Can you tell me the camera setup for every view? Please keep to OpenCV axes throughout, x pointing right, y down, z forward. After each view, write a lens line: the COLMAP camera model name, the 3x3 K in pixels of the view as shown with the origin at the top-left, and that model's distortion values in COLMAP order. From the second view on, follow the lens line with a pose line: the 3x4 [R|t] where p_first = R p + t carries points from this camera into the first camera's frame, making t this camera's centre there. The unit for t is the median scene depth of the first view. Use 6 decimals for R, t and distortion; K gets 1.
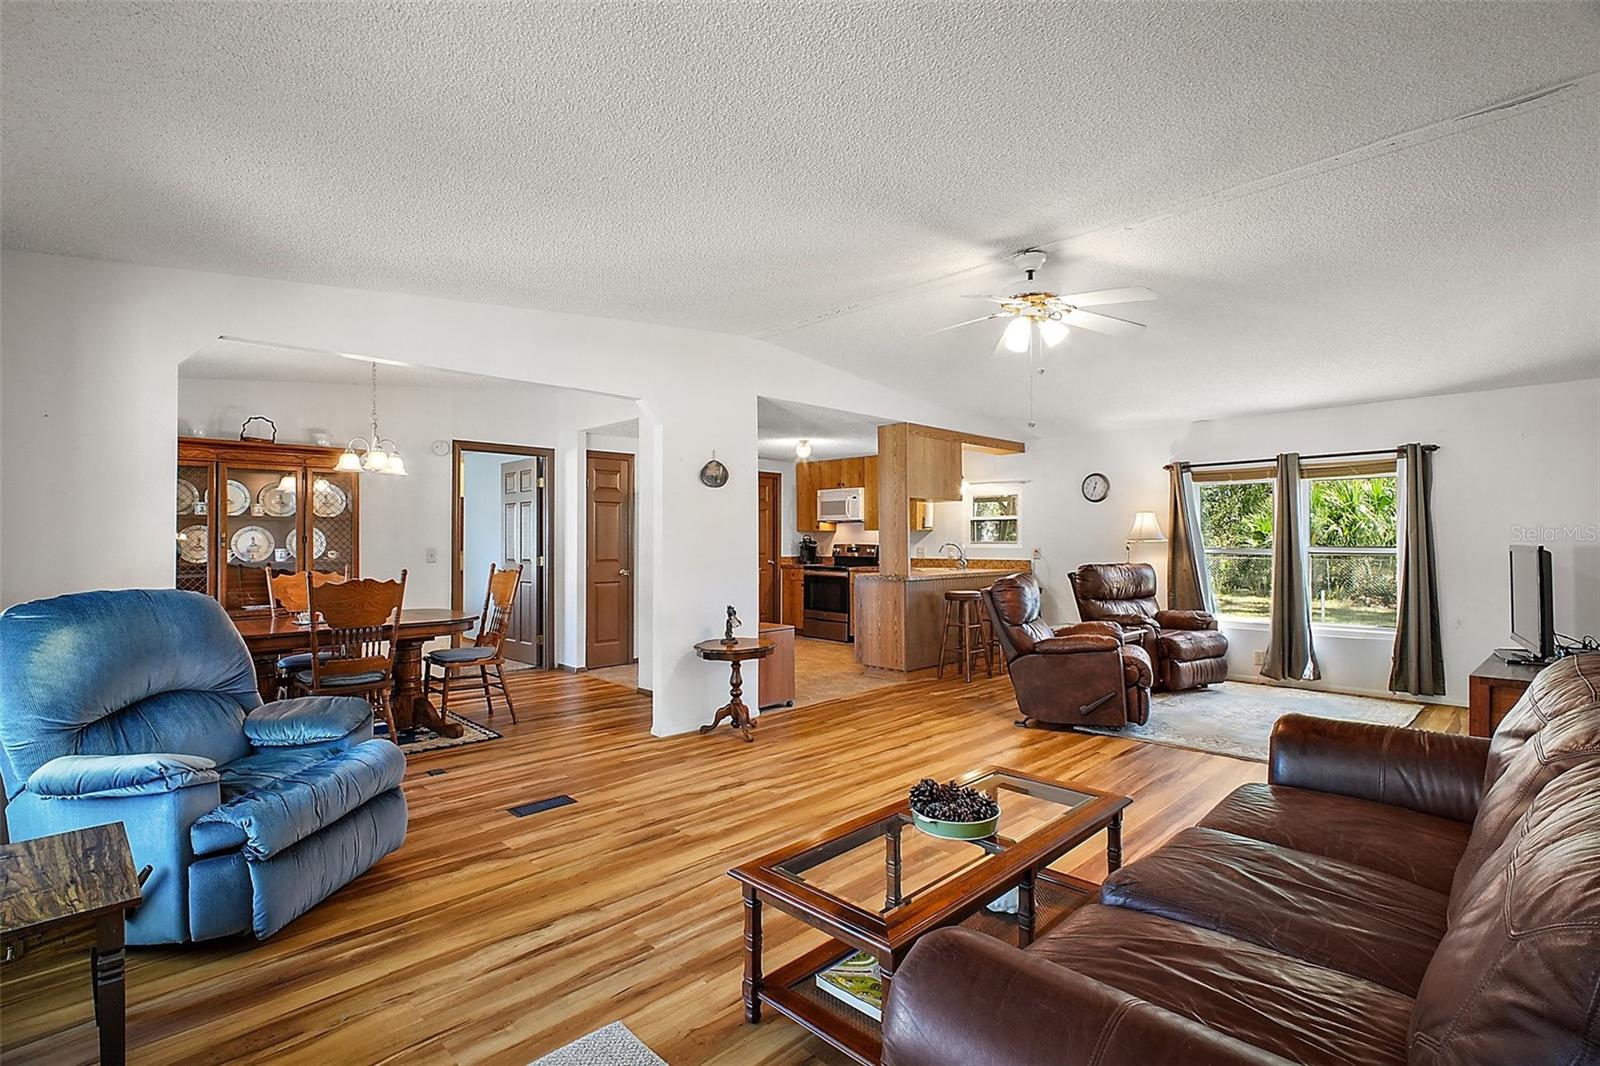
lens RADIAL K [[741.6, 0, 788.3], [0, 741.6, 524.4], [0, 0, 1]] dist [-0.000288, -0.006102]
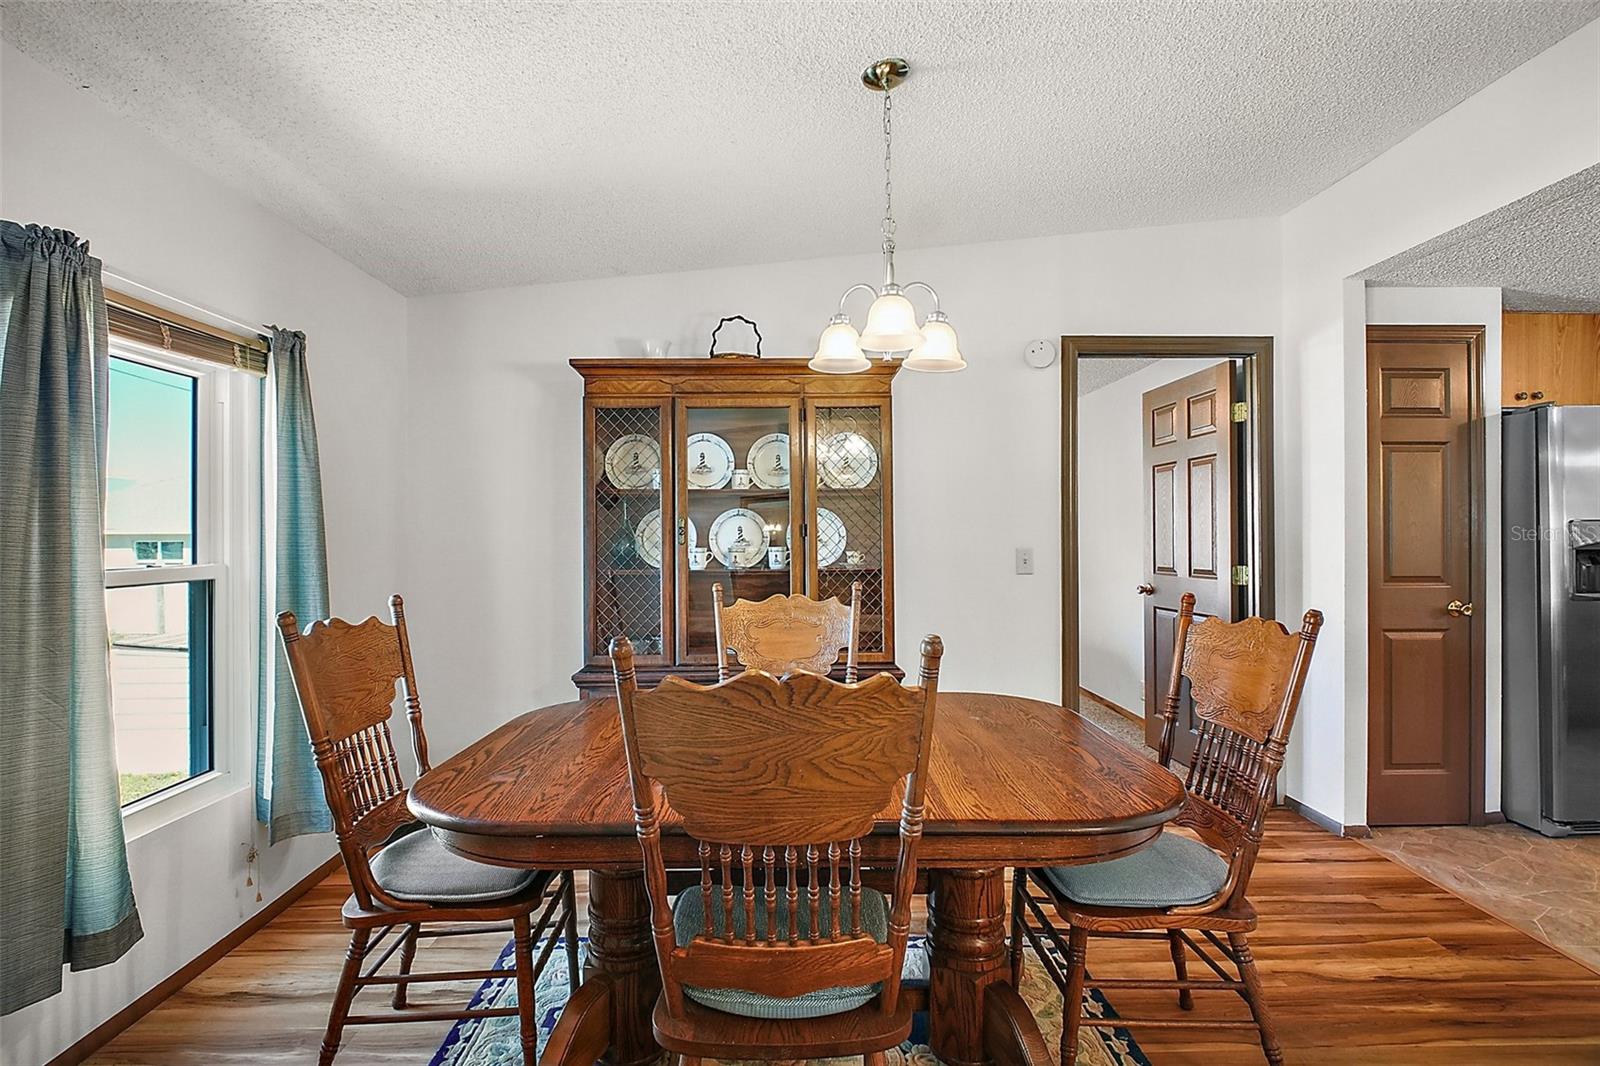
lens RADIAL K [[741.6, 0, 789.1], [0, 741.6, 538.2], [0, 0, 1]] dist [-0.000288, -0.006102]
pose [[0.725280, 0.000897, -0.688453, -0.237624], [0.015930, 0.999710, 0.018085, 0.013537], [0.688270, -0.024084, 0.725055, 0.496818]]
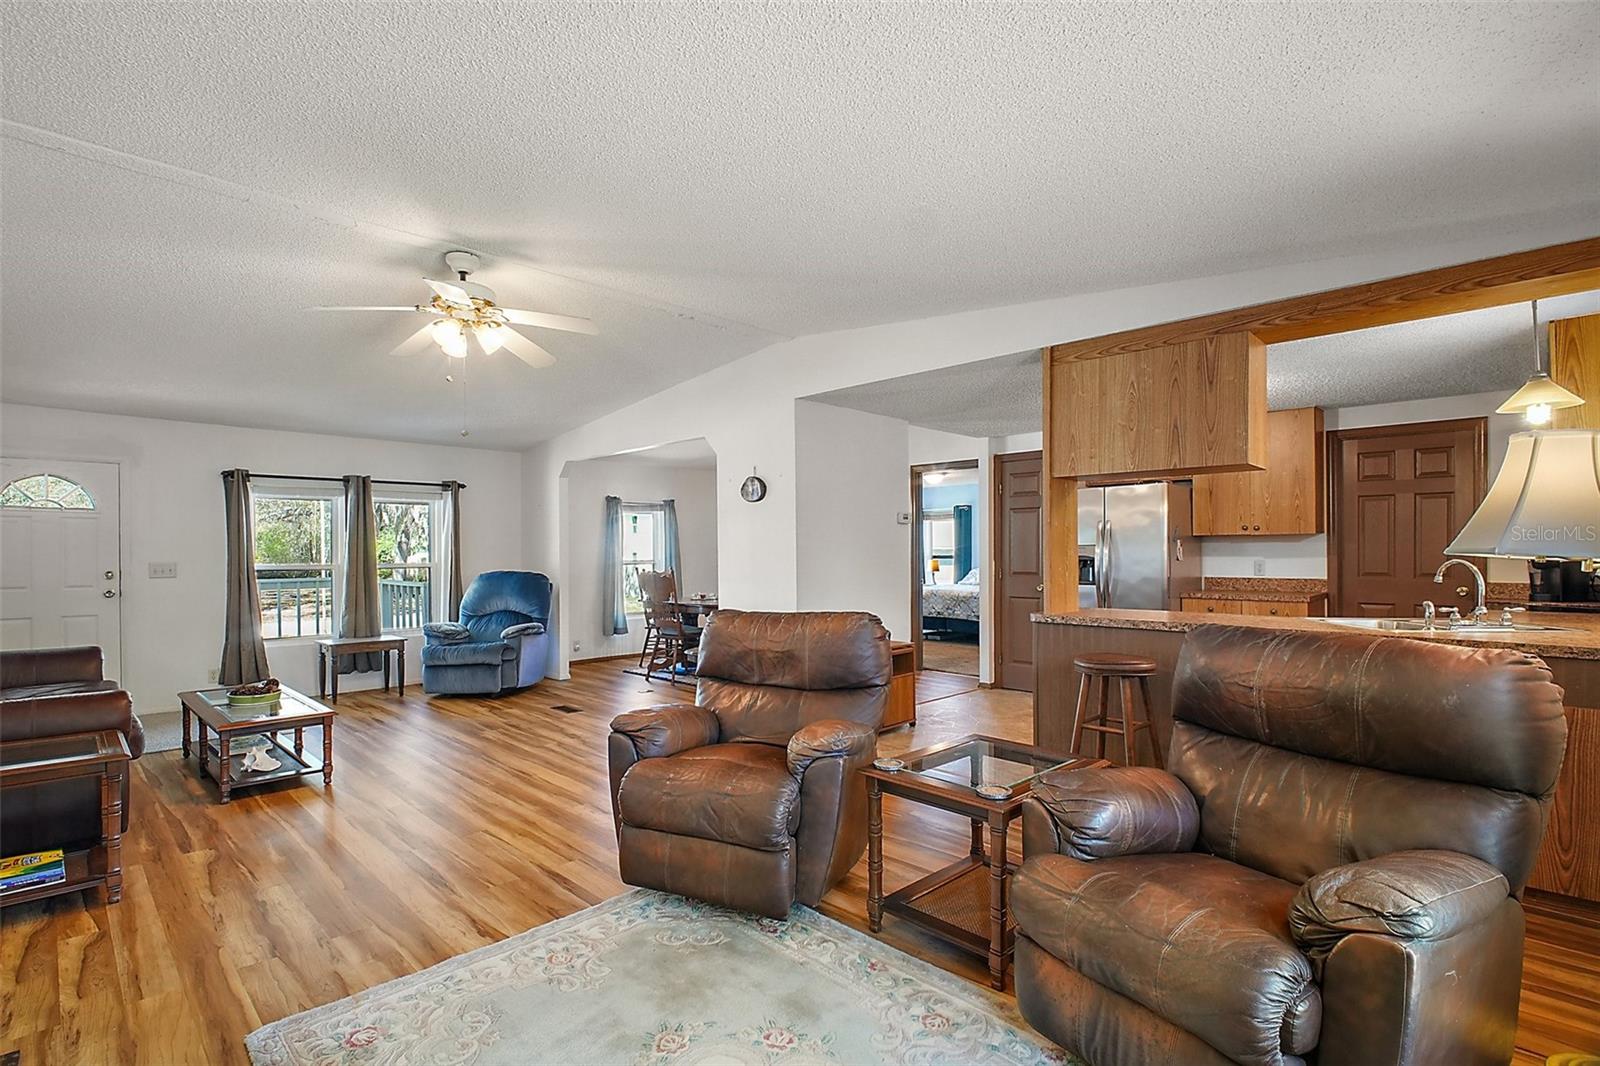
lens RADIAL K [[741.6, 0, 790.5], [0, 741.6, 556.8], [0, 0, 1]] dist [-0.000288, -0.006102]
pose [[0.028940, 0.007175, -0.999555, 0.718238], [0.024682, 0.999664, 0.007891, 0.016522], [0.999276, -0.024899, 0.028754, 0.770853]]
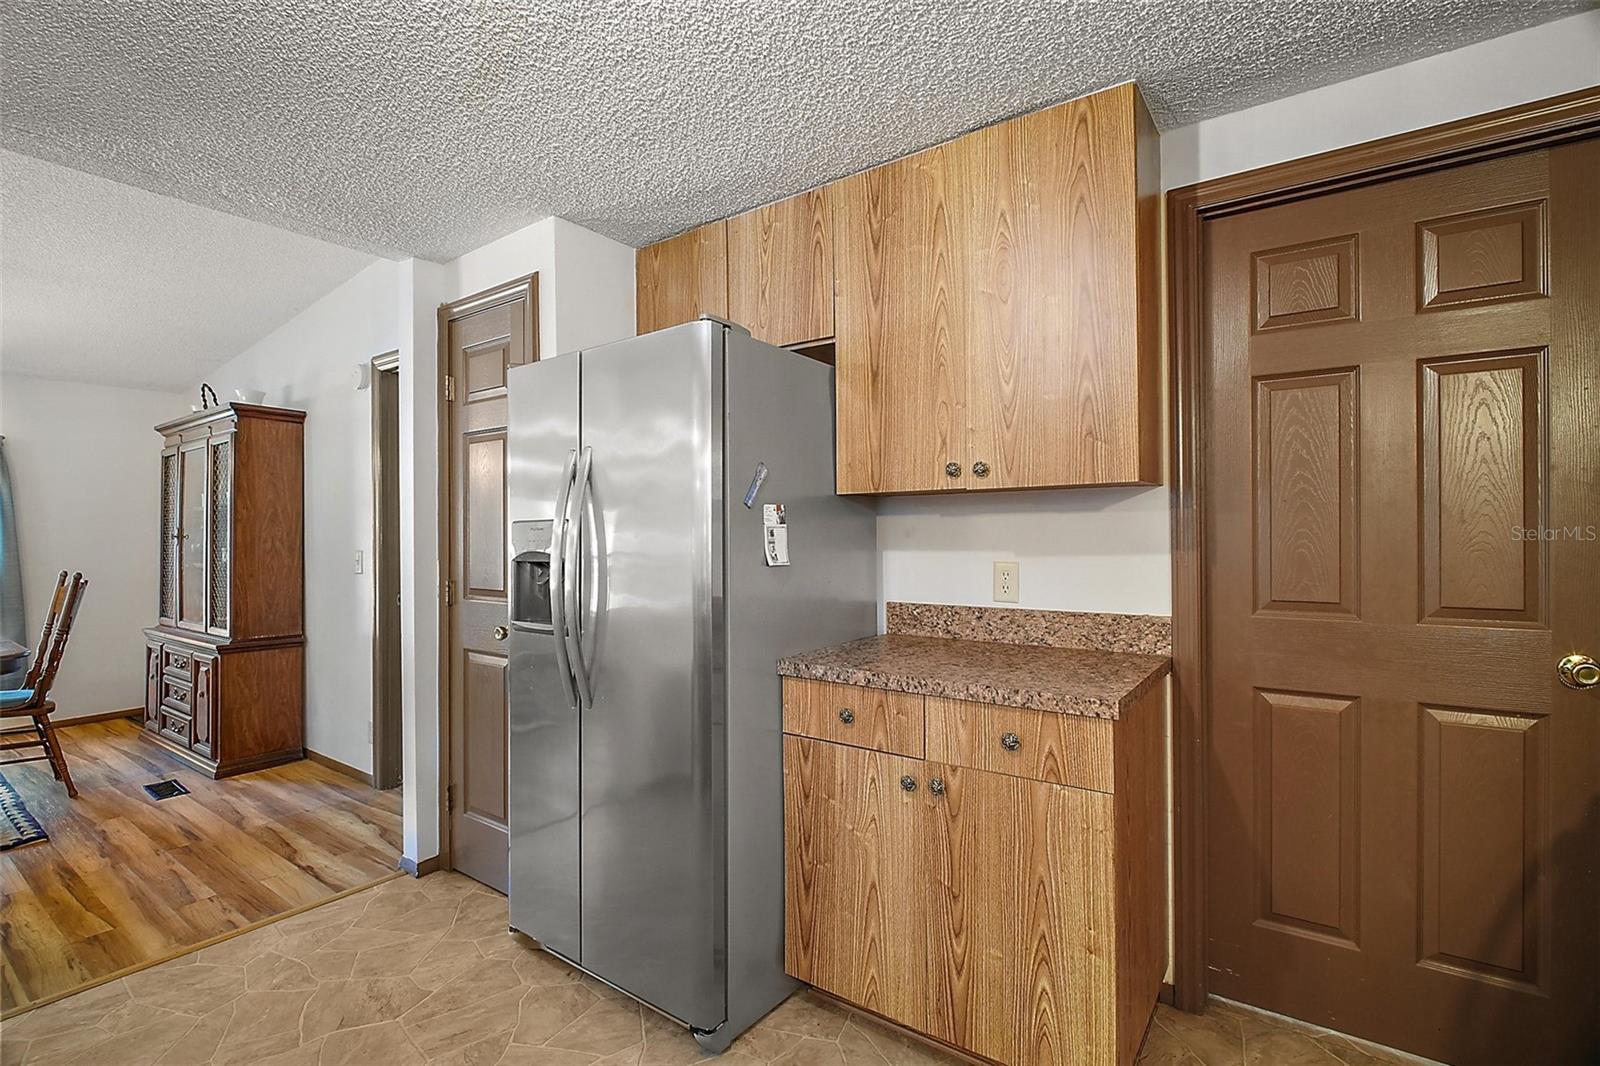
lens RADIAL K [[741.6, 0, 804.8], [0, 741.6, 529.7], [0, 0, 1]] dist [-0.000288, -0.006102]
pose [[0.179525, -0.002327, -0.983751, 0.152465], [0.026361, 0.999649, 0.002446, 0.024413], [0.983400, -0.026372, 0.179523, 1.213410]]
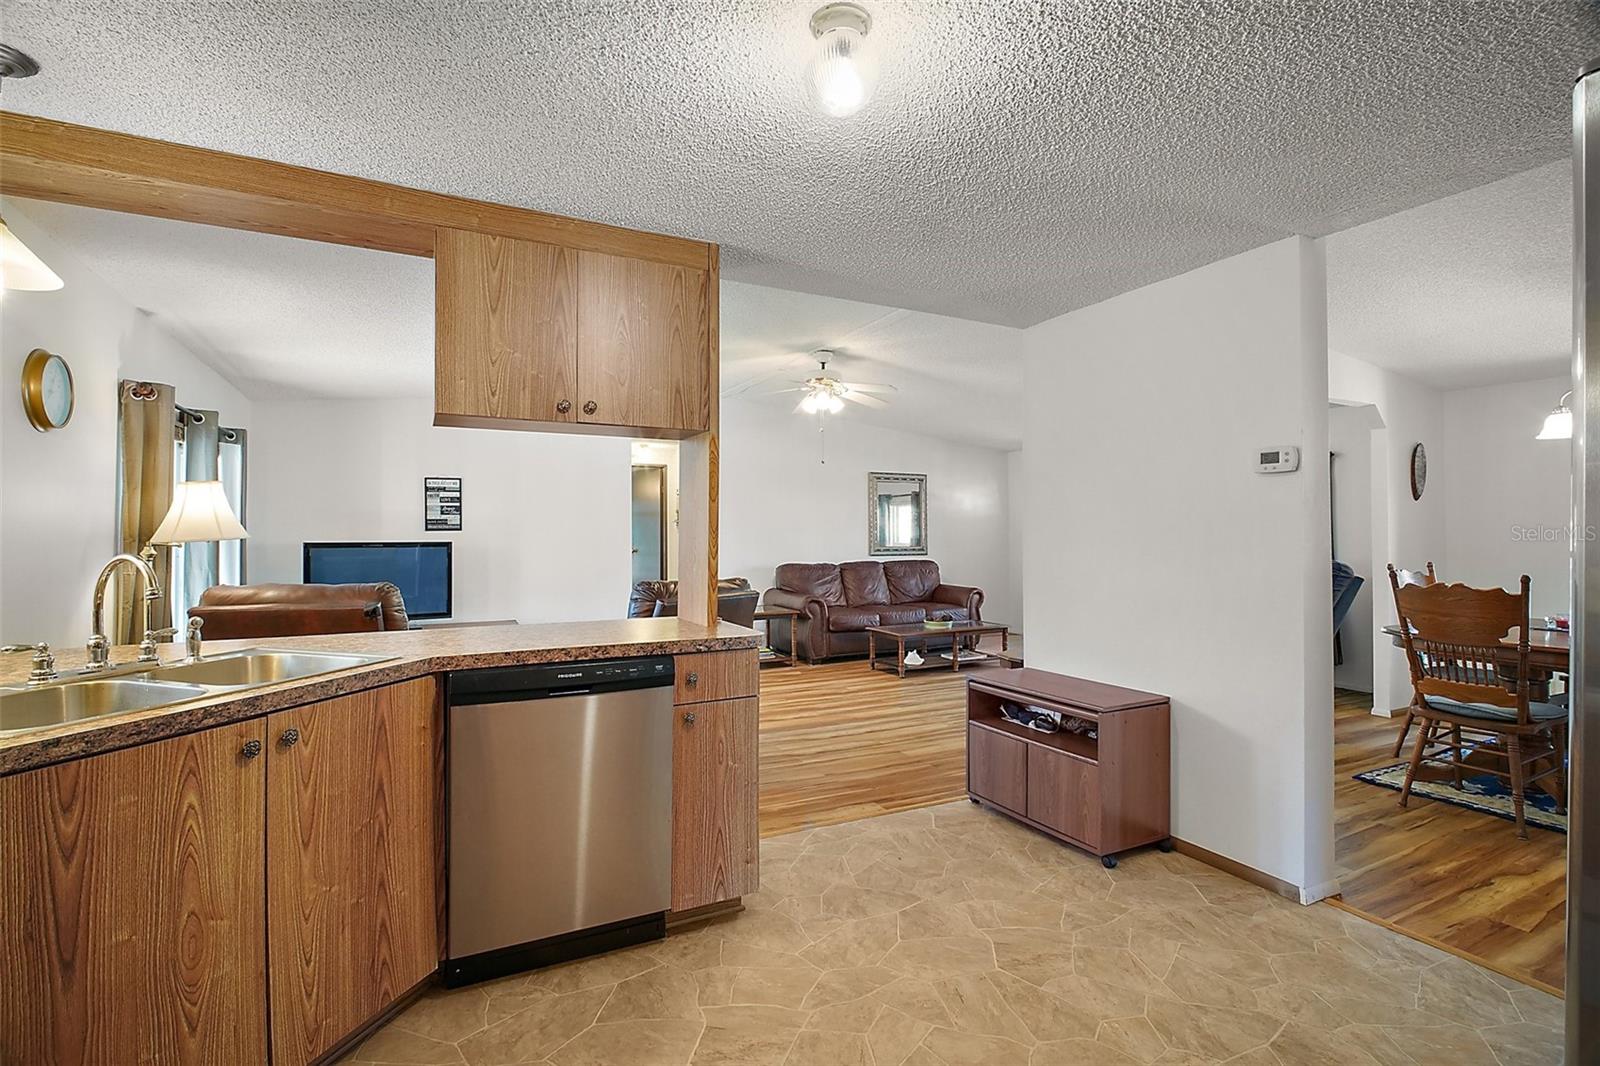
lens RADIAL K [[741.6, 0, 789.5], [0, 741.6, 519.4], [0, 0, 1]] dist [-0.000288, -0.006102]
pose [[-0.956837, 0.010717, 0.290428, -0.028835], [-0.001683, 0.999099, -0.042411, 0.029015], [-0.290621, -0.041069, -0.955957, 1.381931]]
